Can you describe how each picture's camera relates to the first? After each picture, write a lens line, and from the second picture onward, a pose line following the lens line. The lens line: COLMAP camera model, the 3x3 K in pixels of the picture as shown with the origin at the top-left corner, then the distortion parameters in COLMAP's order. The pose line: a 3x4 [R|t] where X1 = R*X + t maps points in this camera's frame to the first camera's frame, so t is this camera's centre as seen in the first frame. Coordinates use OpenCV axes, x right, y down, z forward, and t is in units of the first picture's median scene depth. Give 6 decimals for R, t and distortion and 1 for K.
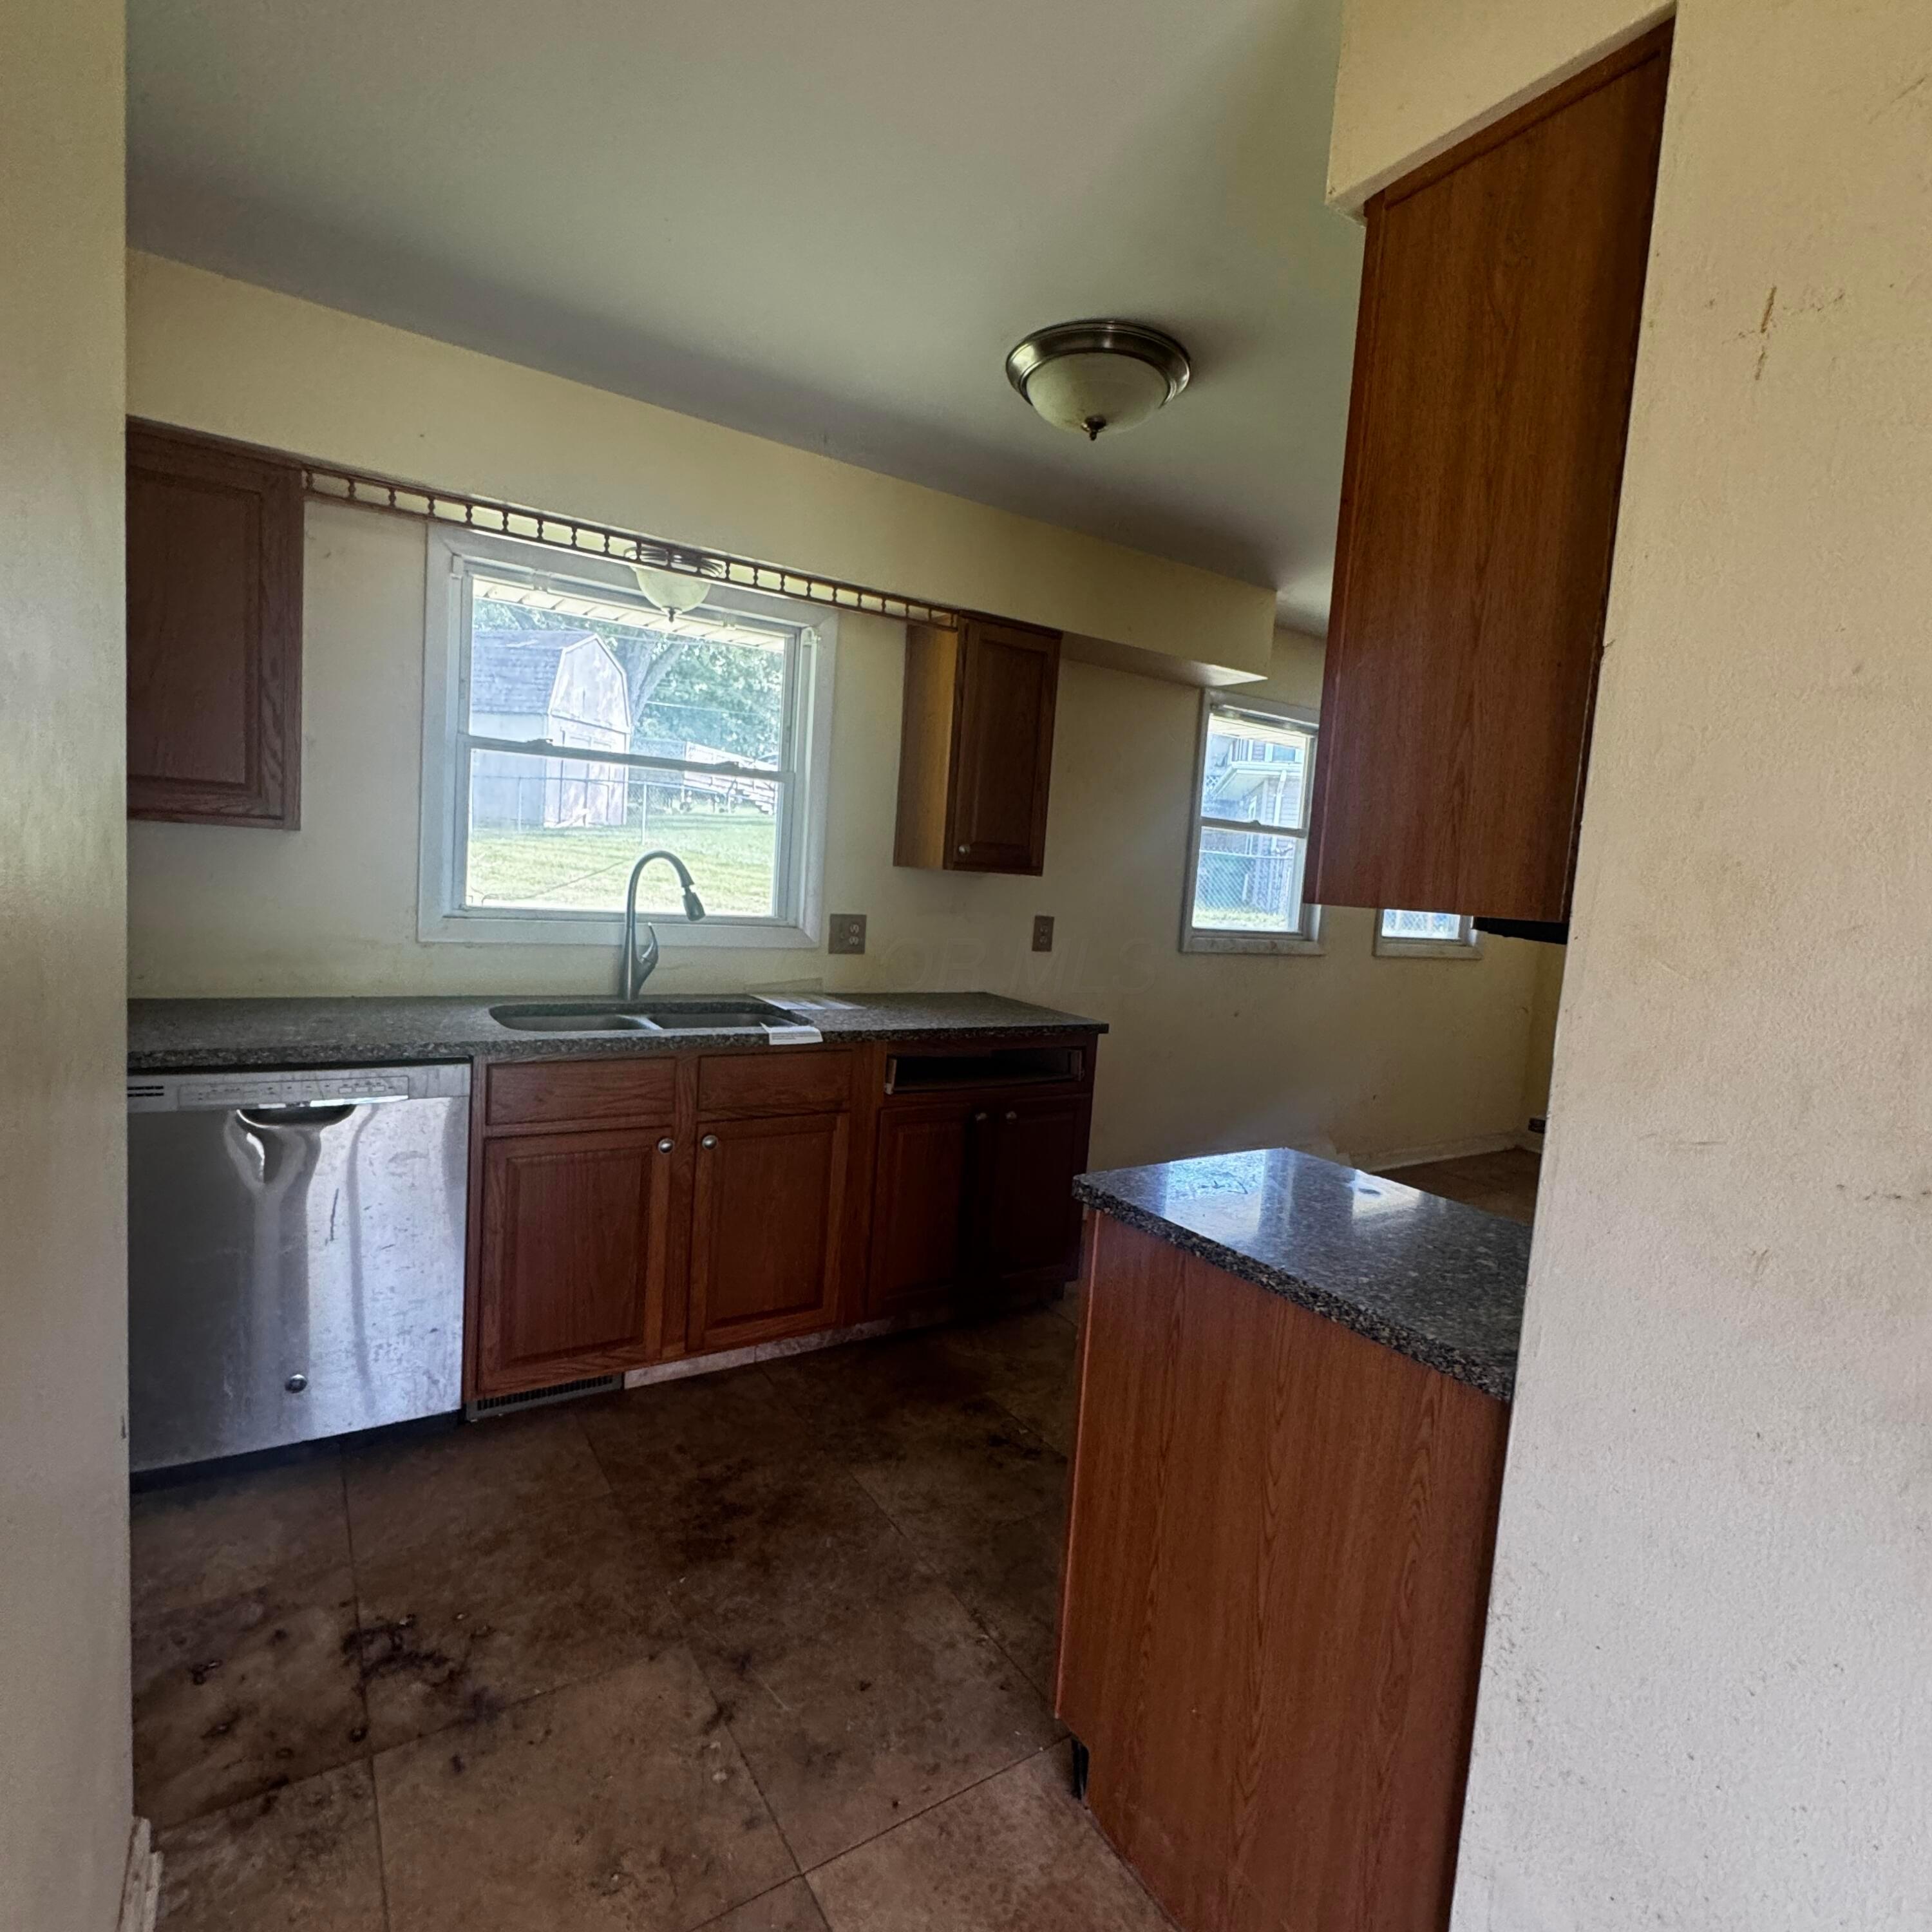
lens RADIAL K [[1032.6, 0, 975.7], [0, 1032.6, 966.2], [0, 0, 1]] dist [-0.023534, -0.000464]
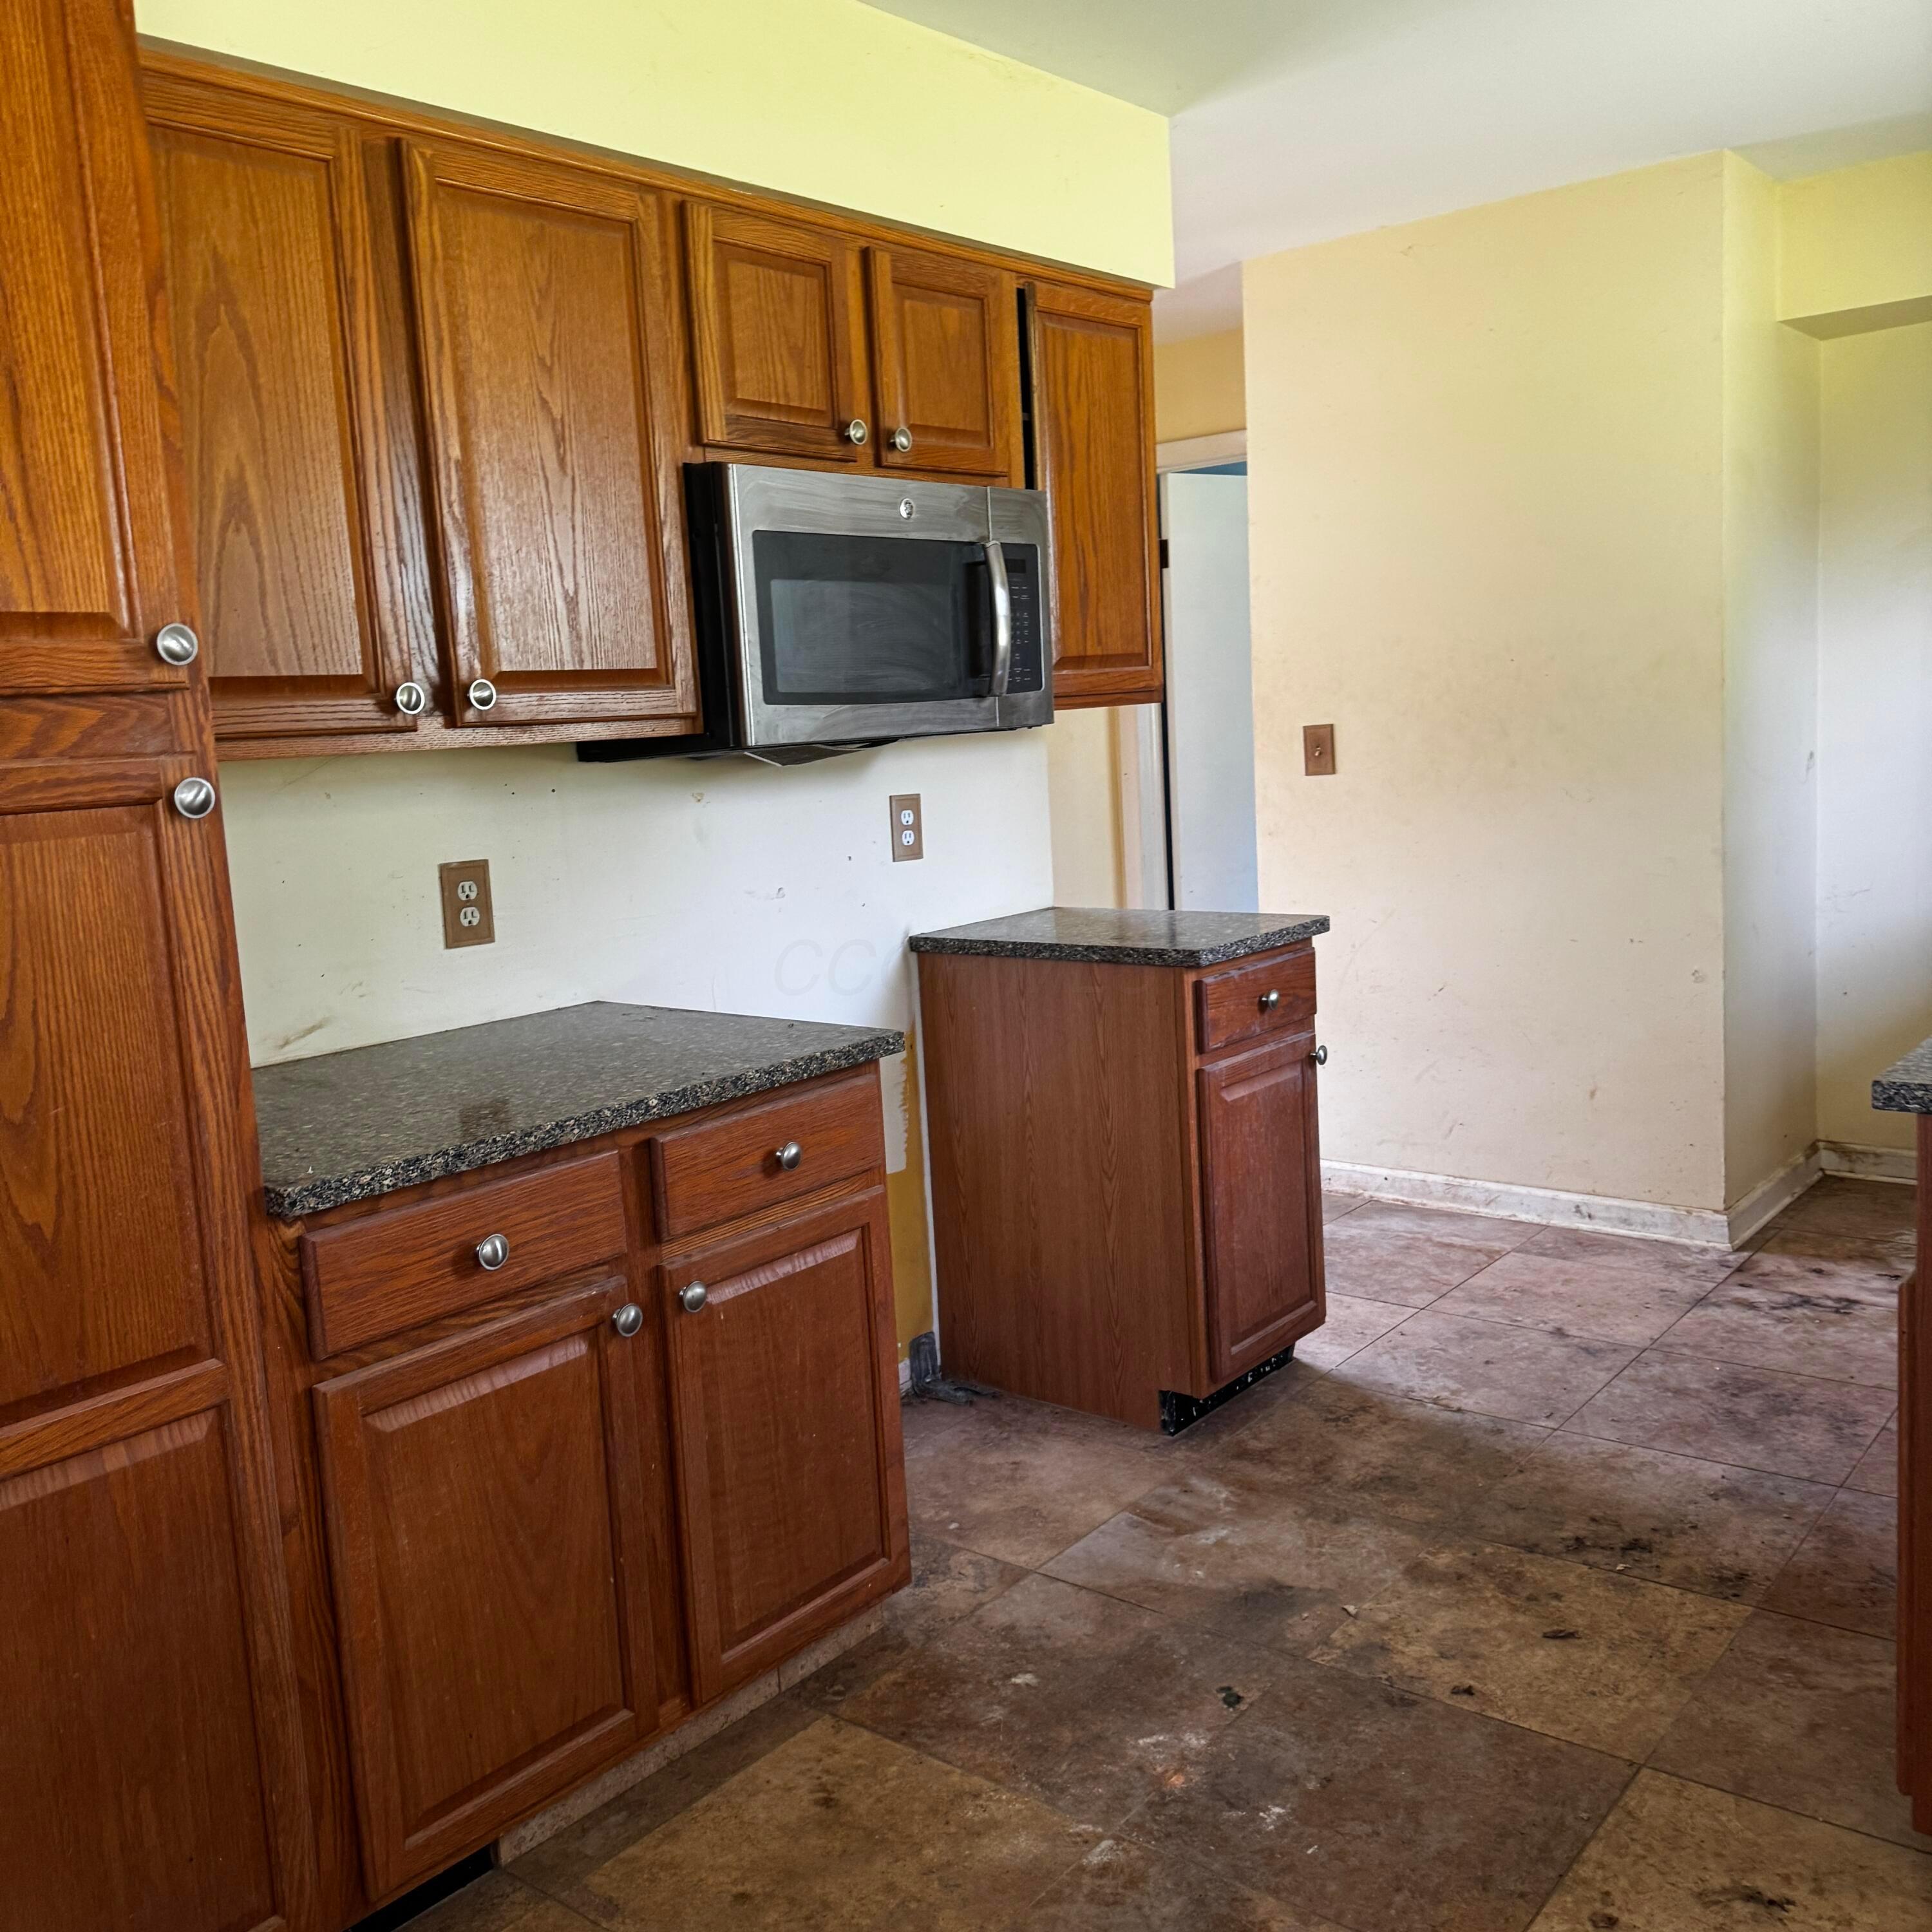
lens RADIAL K [[1763.4, 0, 942.7], [0, 1763.4, 904.5], [0, 0, 1]] dist [0.131989, -0.261826]
pose [[-0.961062, 0.025930, -0.275114, 0.622553], [-0.023713, 0.984177, 0.175596, -0.108918], [0.275314, 0.175282, -0.945240, 1.567510]]
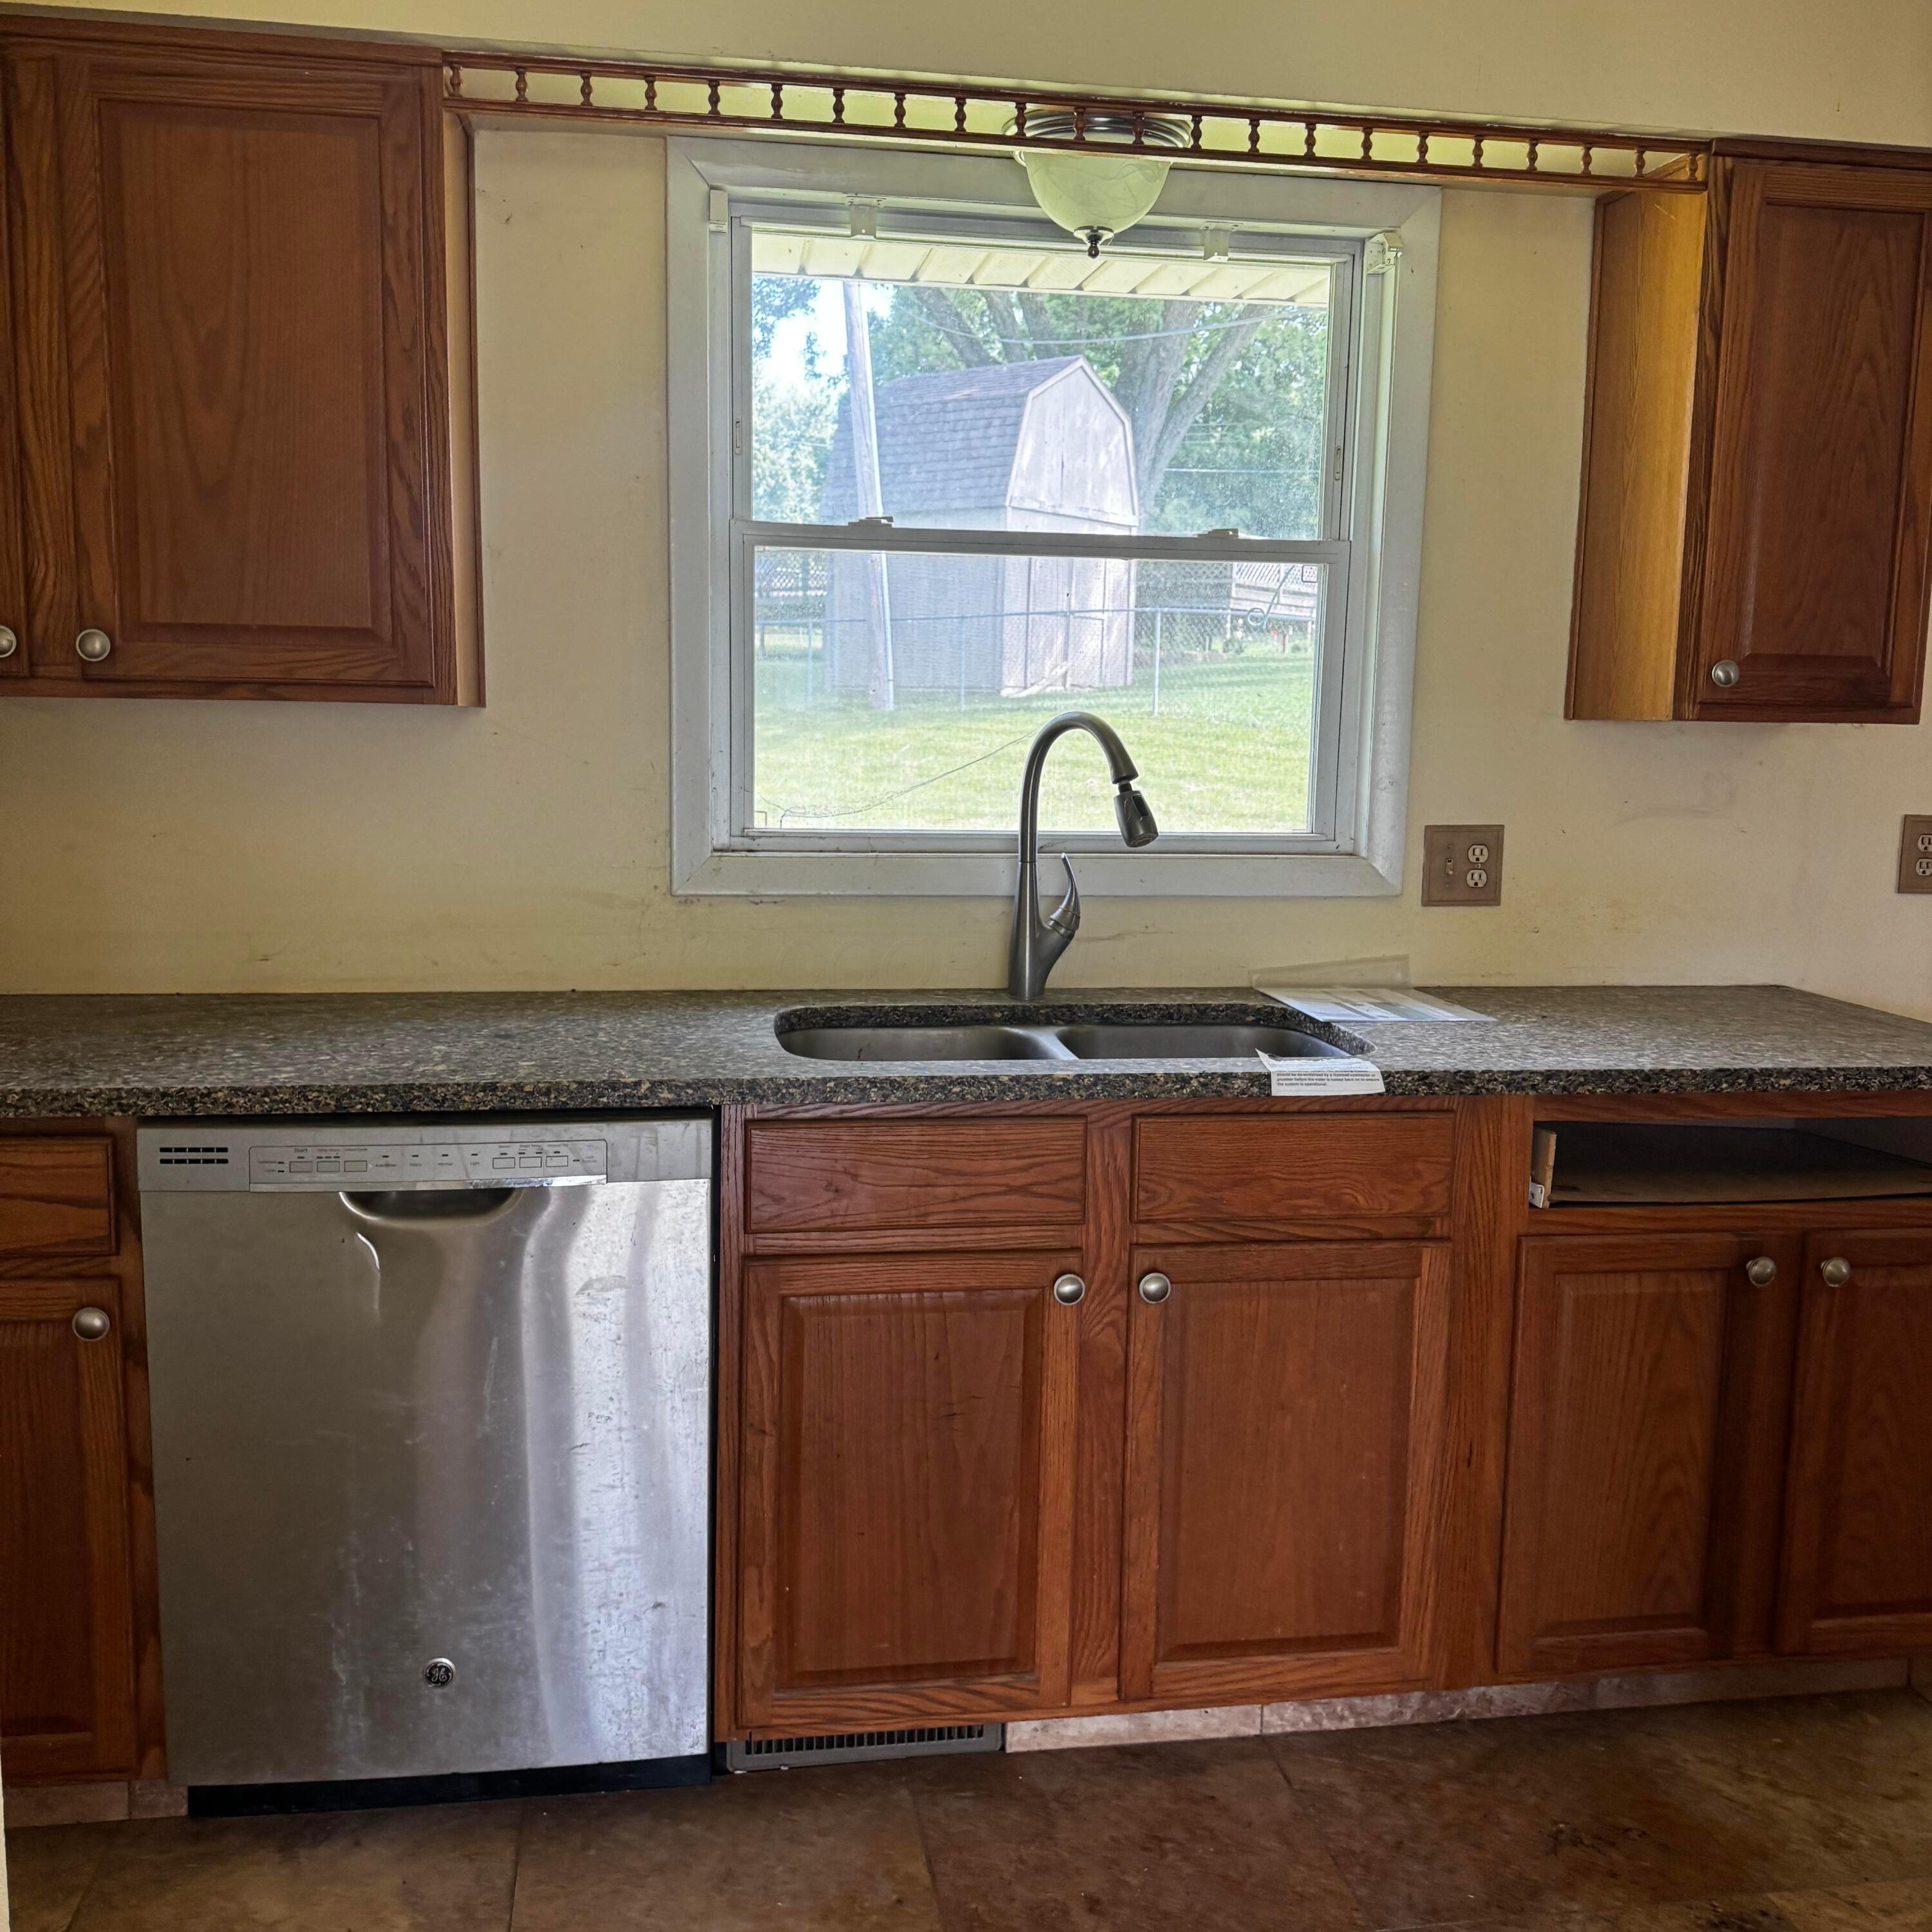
lens RADIAL K [[1818.0, 0, 967.4], [0, 1818.0, 953.9], [0, 0, 1]] dist [0.149638, -0.288778]
pose [[0.912423, -0.000311, -0.409249, 0.022291], [0.007168, 0.999858, 0.015221, -0.005520], [0.409186, -0.016821, 0.912296, 0.144554]]
